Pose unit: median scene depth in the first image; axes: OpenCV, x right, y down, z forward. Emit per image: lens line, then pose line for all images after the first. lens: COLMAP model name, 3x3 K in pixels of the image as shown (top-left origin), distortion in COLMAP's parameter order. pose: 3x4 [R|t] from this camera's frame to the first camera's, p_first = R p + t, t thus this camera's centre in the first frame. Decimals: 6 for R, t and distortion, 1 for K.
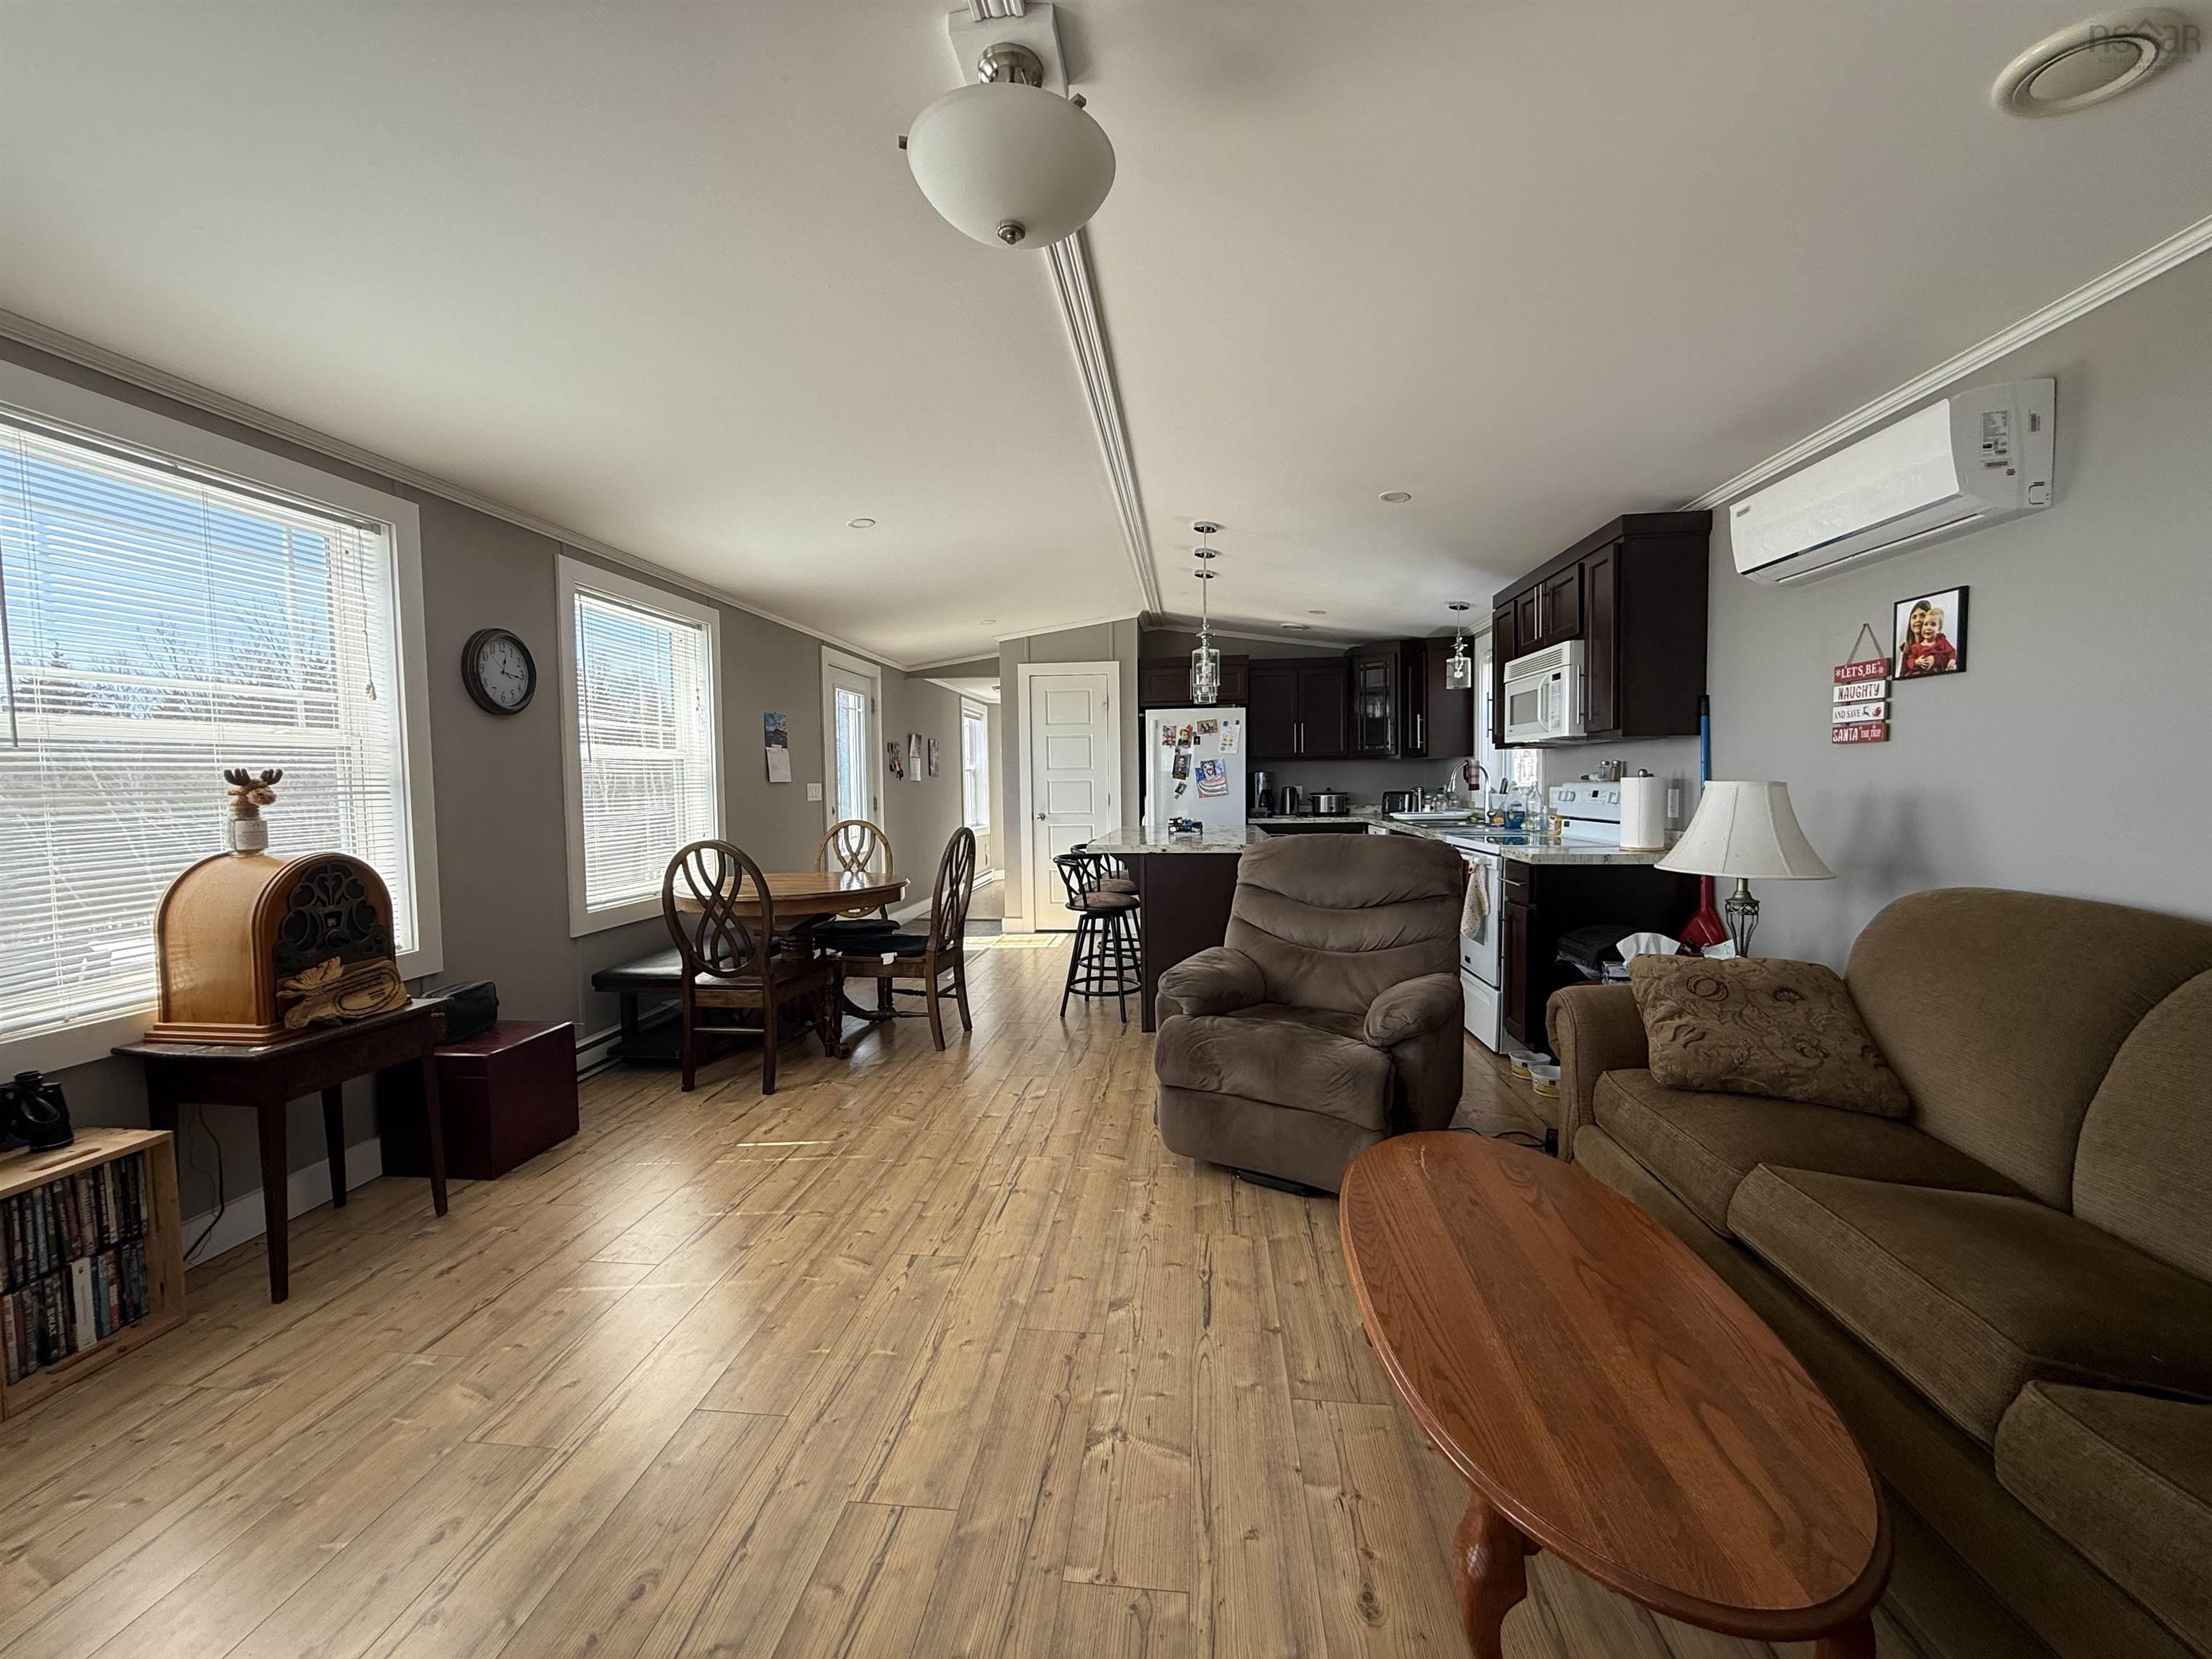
lens RADIAL K [[879.2, 0, 1098.0], [0, 879.2, 828.5], [0, 0, 1]] dist [0.001439, -0.000550]
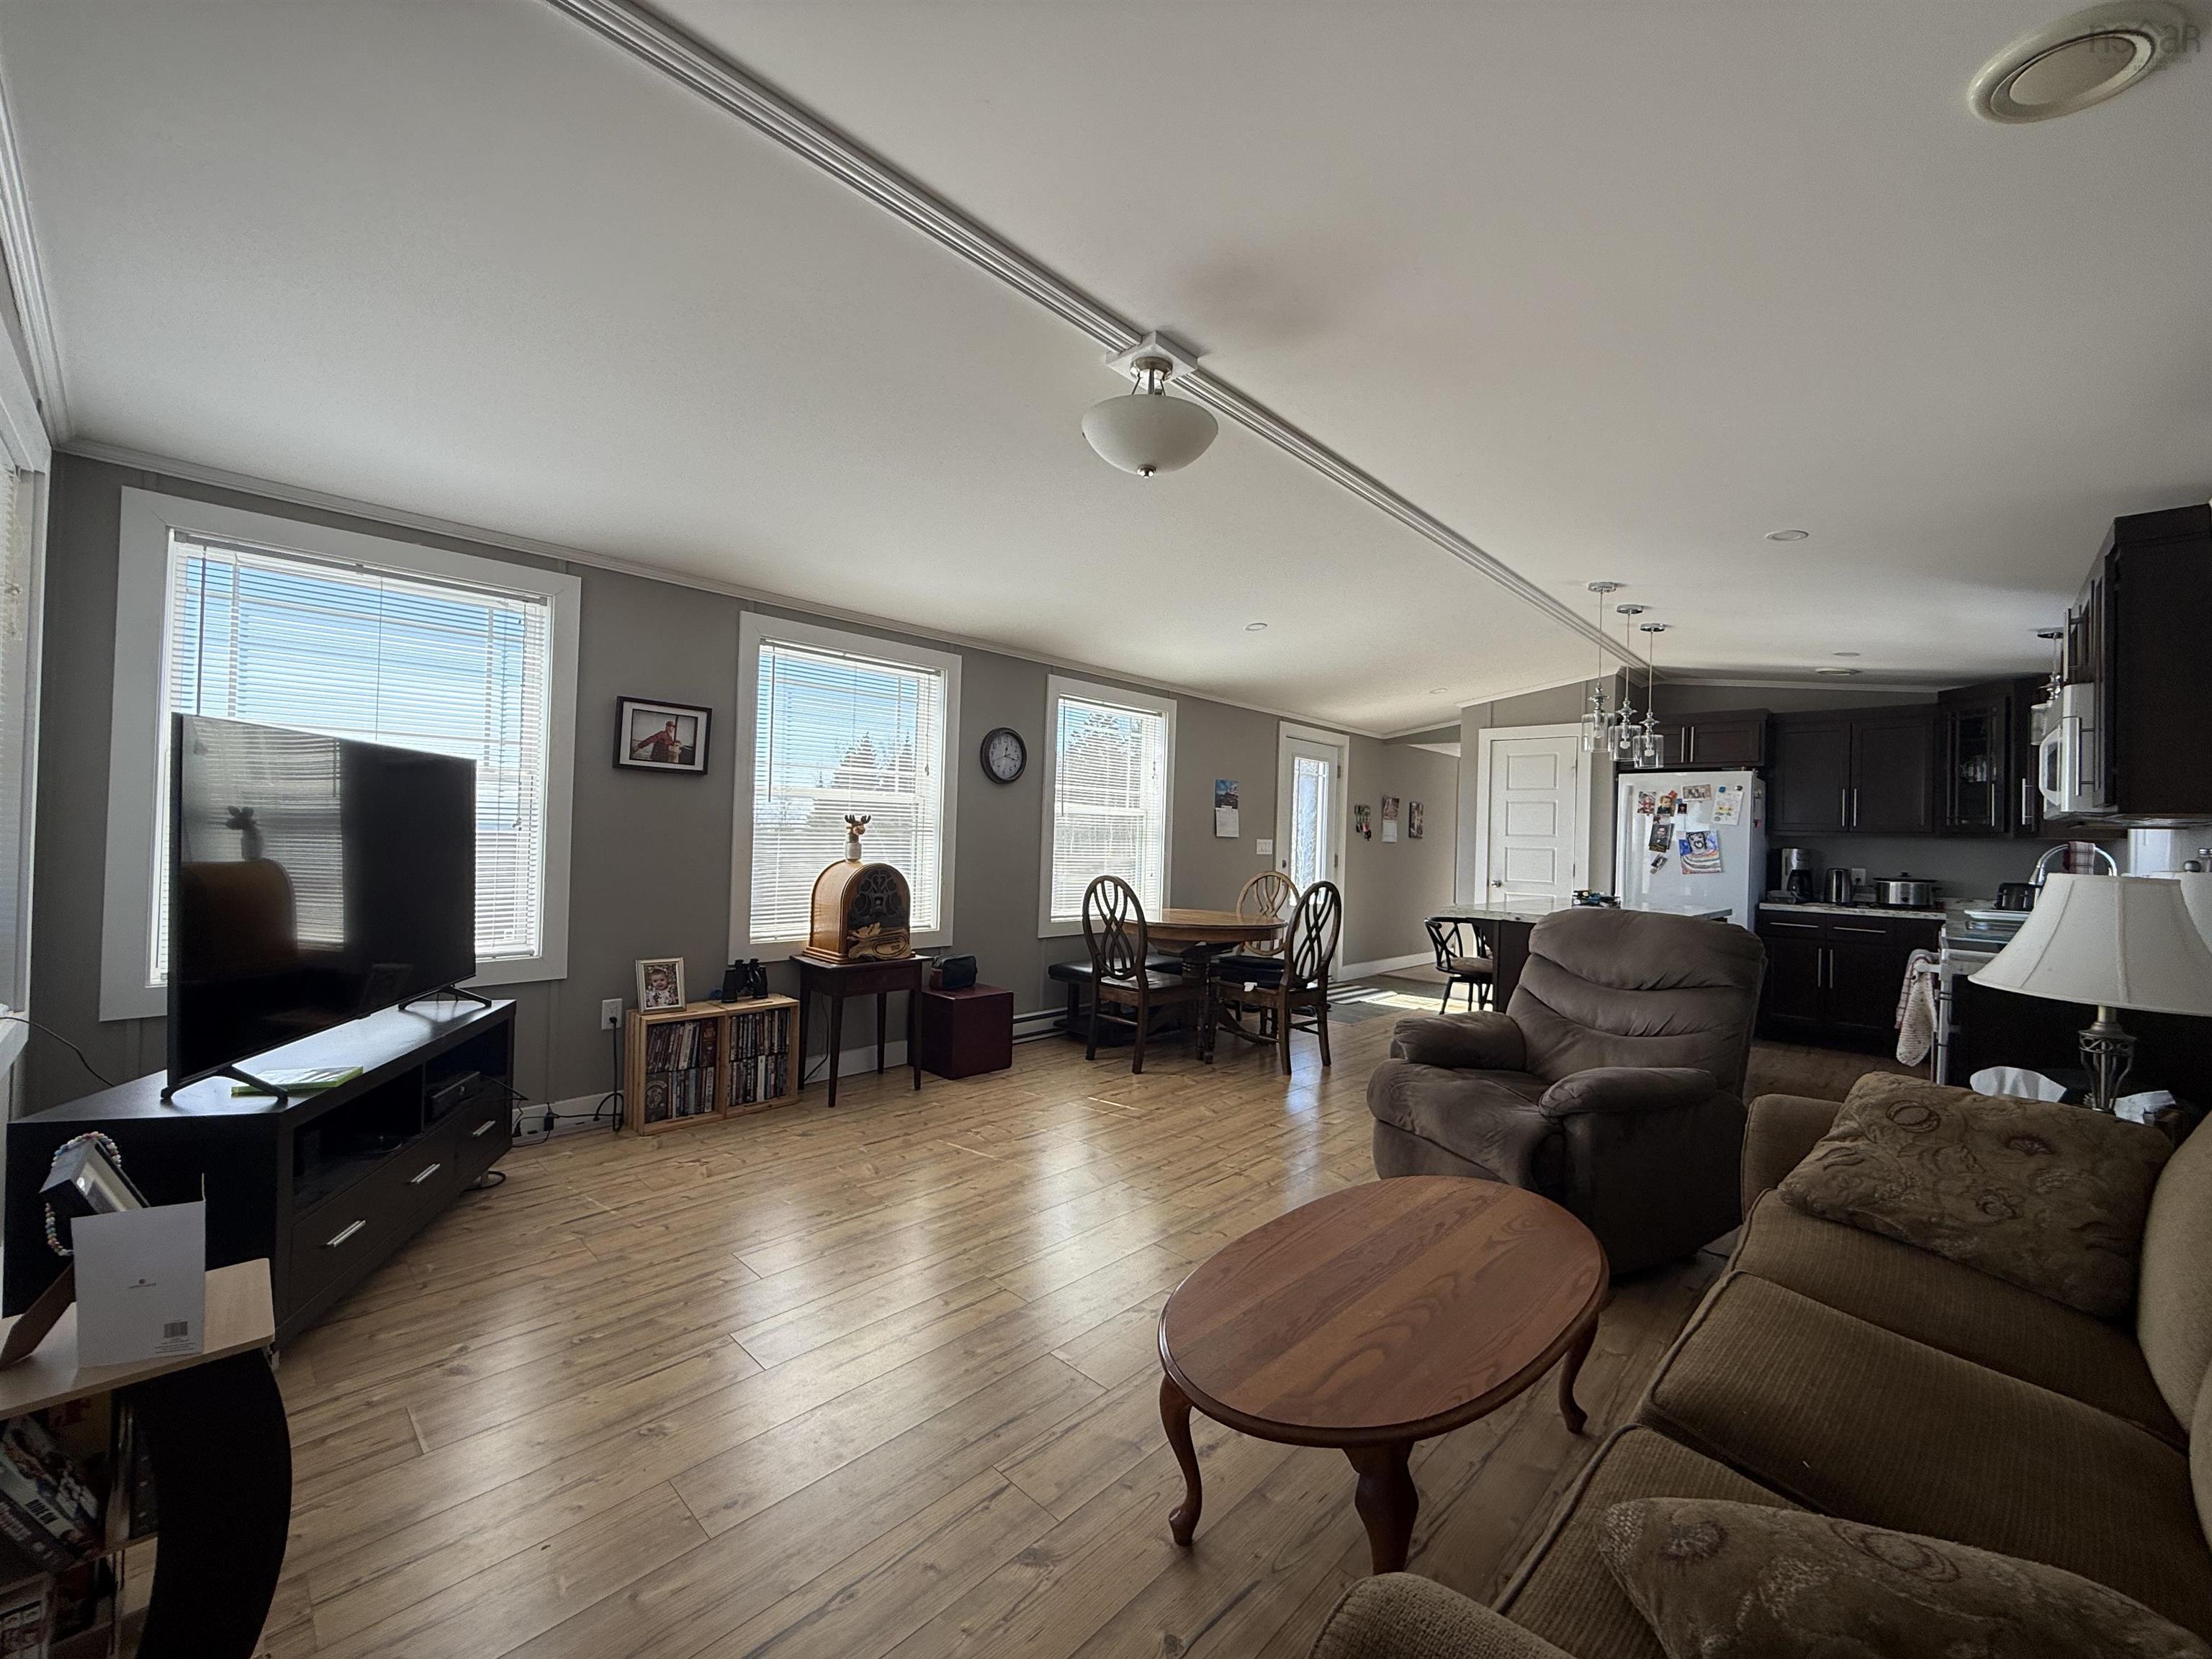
lens RADIAL K [[879.2, 0, 1099.3], [0, 879.2, 827.5], [0, 0, 1]] dist [0.001439, -0.000550]
pose [[0.792607, 0.031166, -0.608936, 0.452701], [-0.073552, 0.996287, -0.044745, 0.002386], [0.605280, 0.080254, 0.791957, -0.114155]]
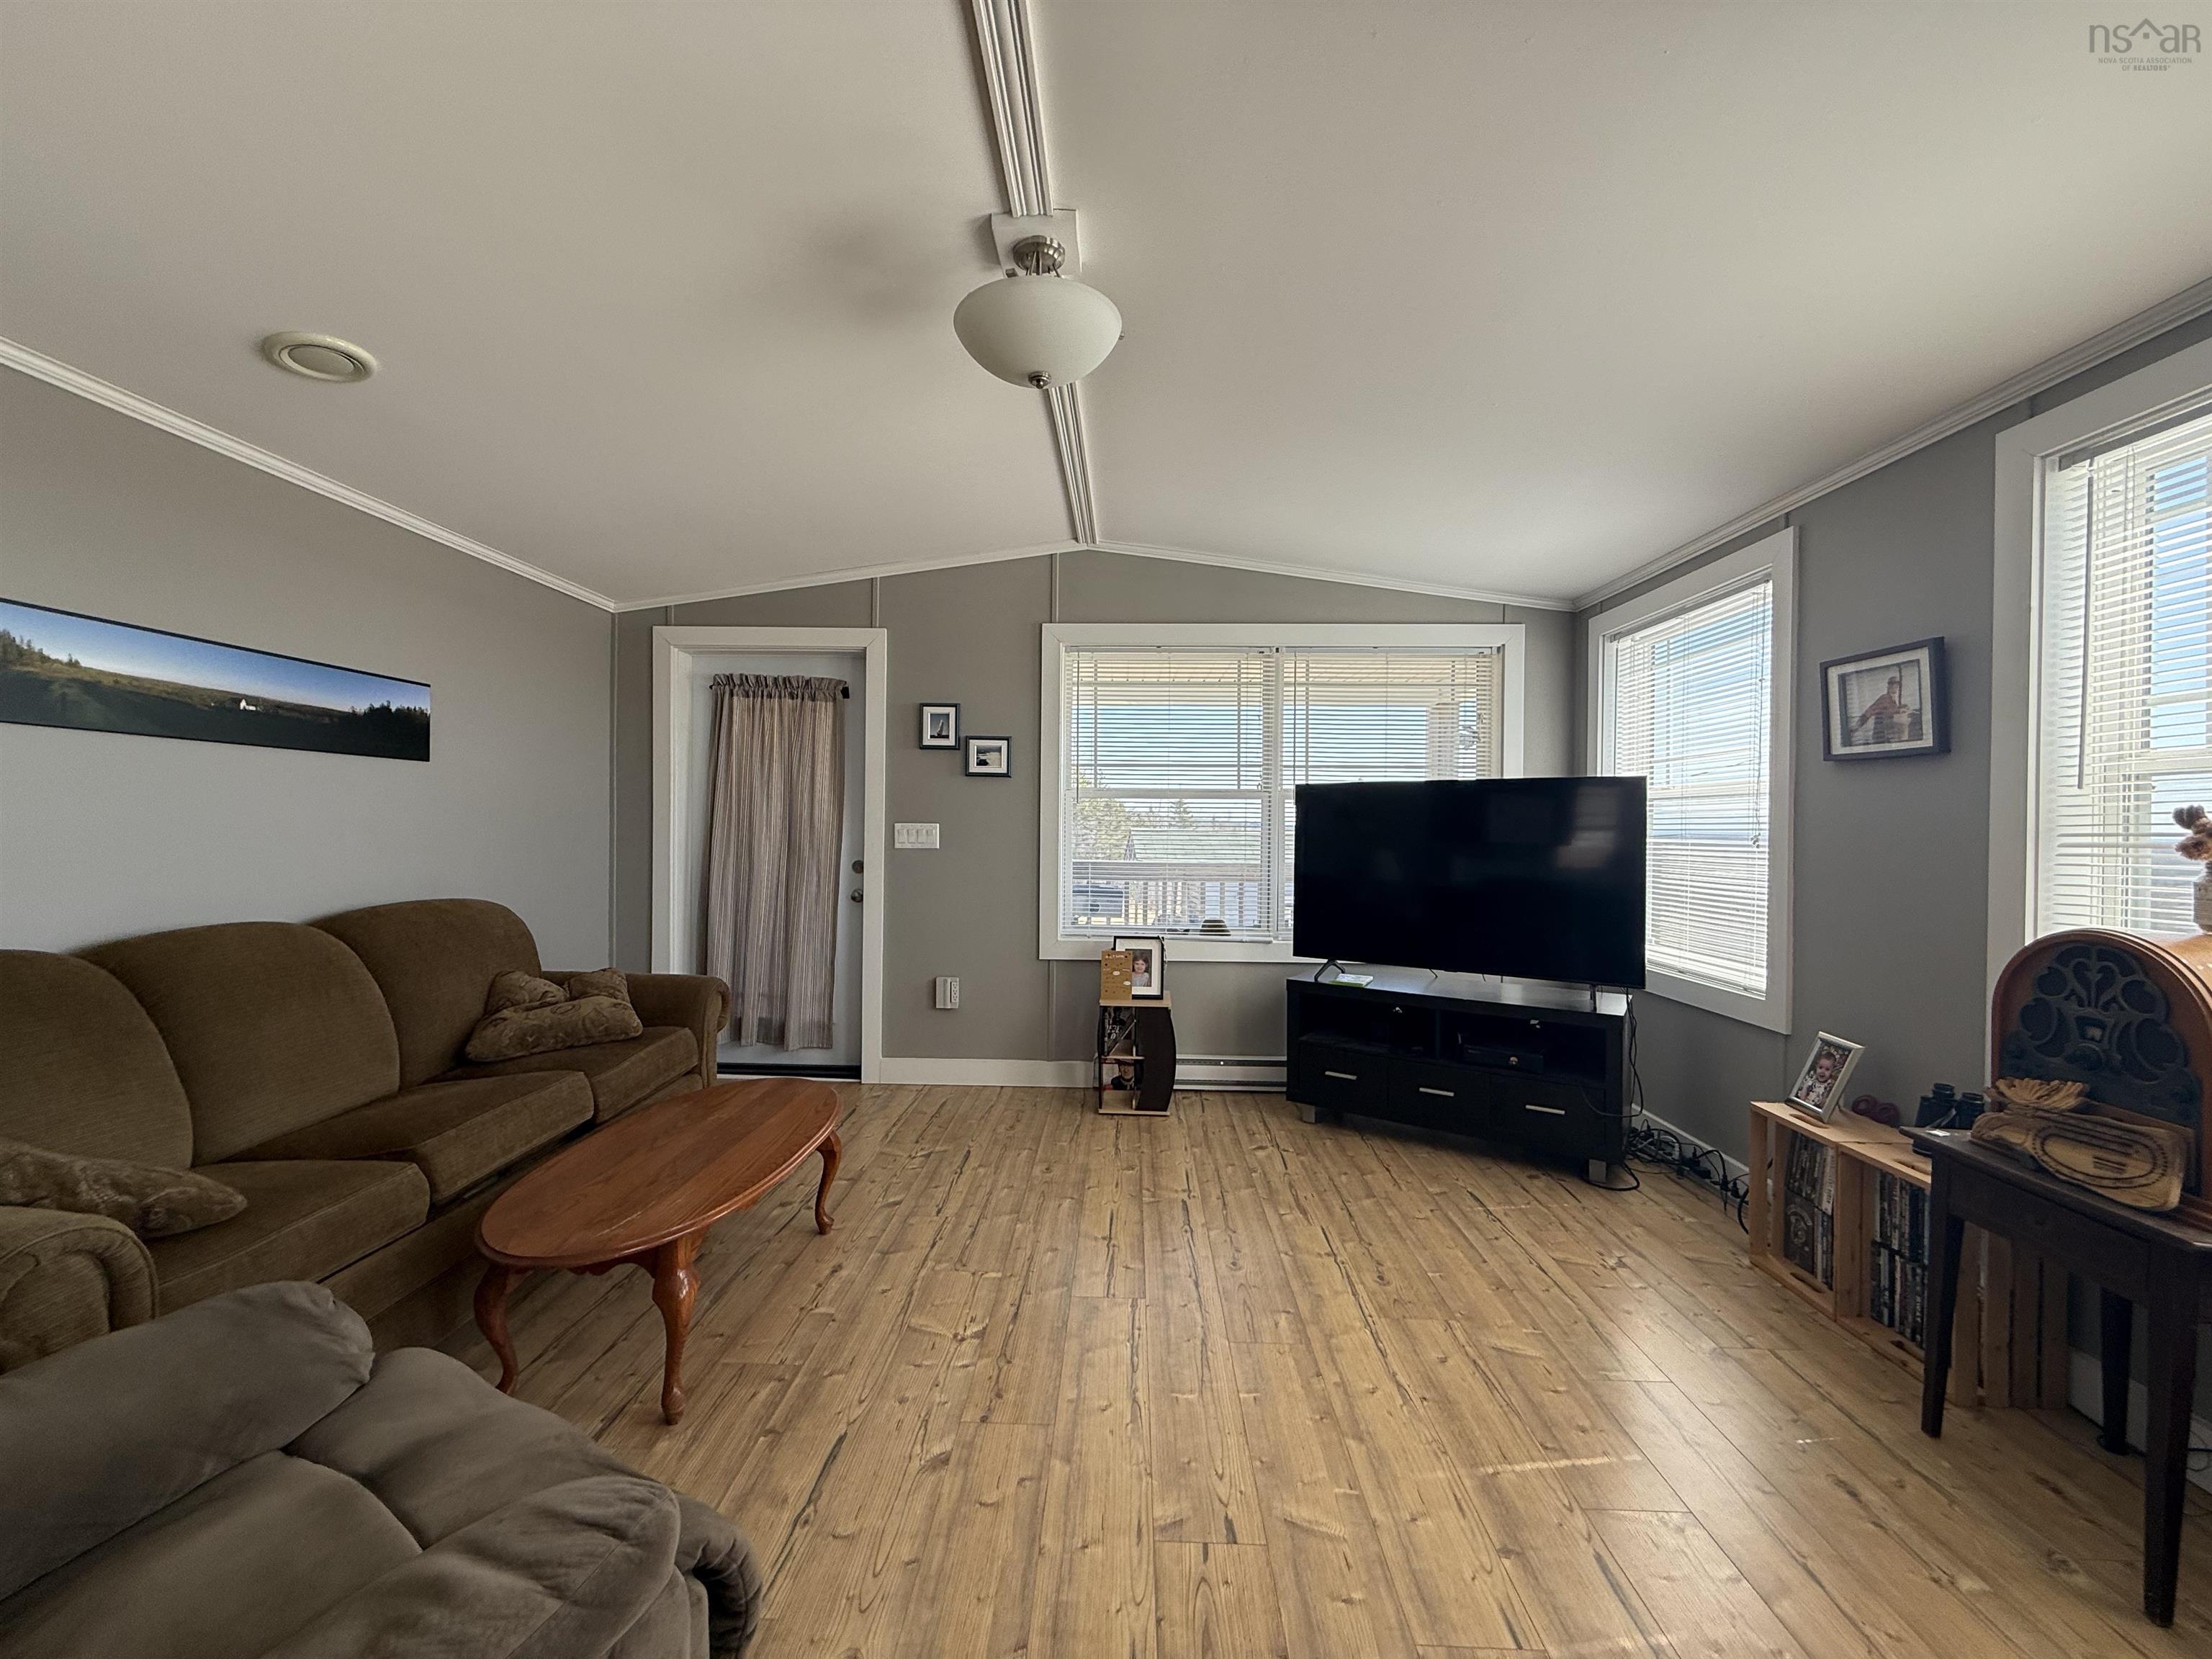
lens RADIAL K [[879.2, 0, 1099.4], [0, 879.2, 828.3], [0, 0, 1]] dist [0.001439, -0.000550]
pose [[-0.996902, 0.002904, -0.078598, -0.047459], [-0.001984, 0.998071, 0.062045, -0.074840], [0.078627, 0.062009, -0.994974, 1.325591]]
